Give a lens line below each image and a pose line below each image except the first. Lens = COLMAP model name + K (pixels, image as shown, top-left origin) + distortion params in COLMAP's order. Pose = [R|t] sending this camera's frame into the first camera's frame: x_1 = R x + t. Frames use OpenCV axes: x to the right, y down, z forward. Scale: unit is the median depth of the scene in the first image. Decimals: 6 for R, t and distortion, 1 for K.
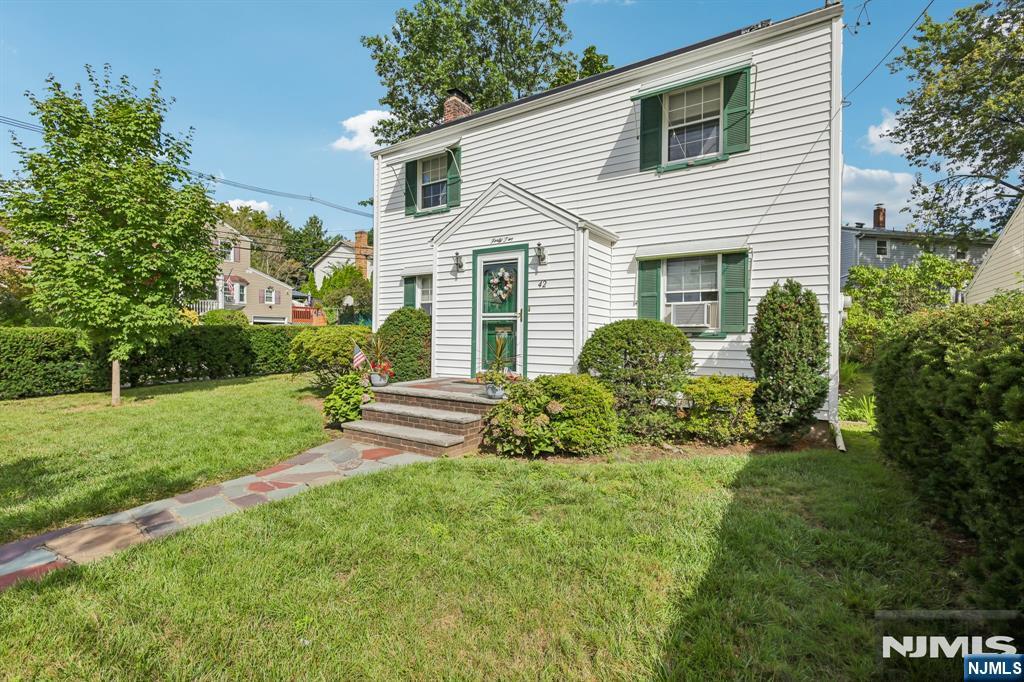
lens RADIAL K [[466.7, 0, 511.5], [0, 466.7, 338.1], [0, 0, 1]] dist [0.000426, -0.000013]
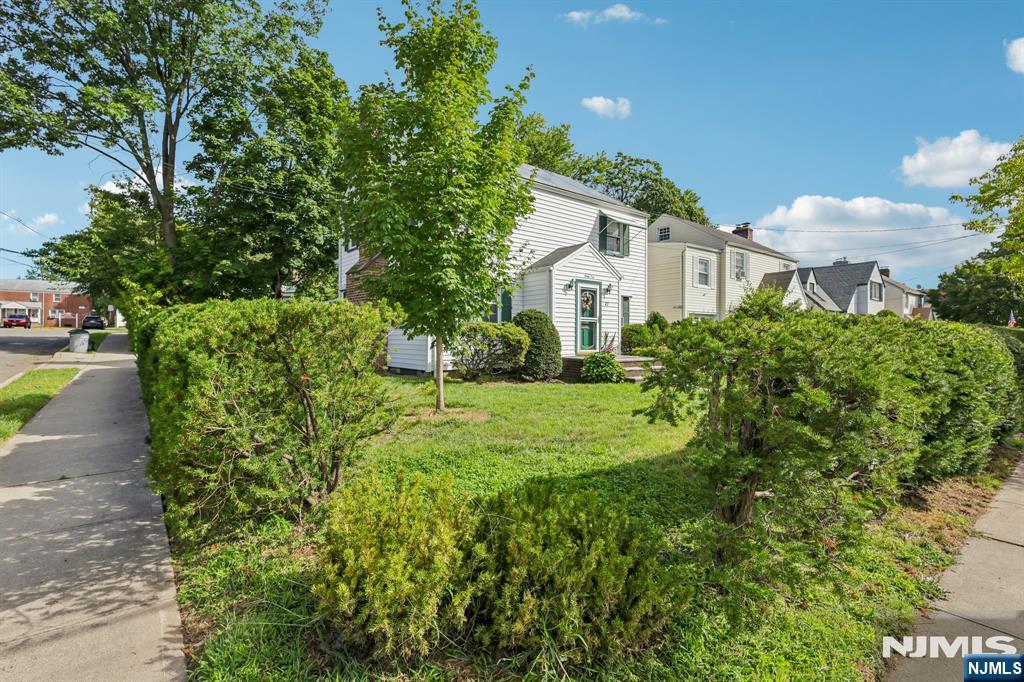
lens RADIAL K [[466.7, 0, 512.0], [0, 466.7, 337.3], [0, 0, 1]] dist [0.000426, -0.000013]
pose [[0.293747, -0.010422, 0.955826, -1.844178], [0.005741, 0.999942, 0.009139, 0.003112], [-0.955866, 0.002803, 0.293790, 0.774002]]
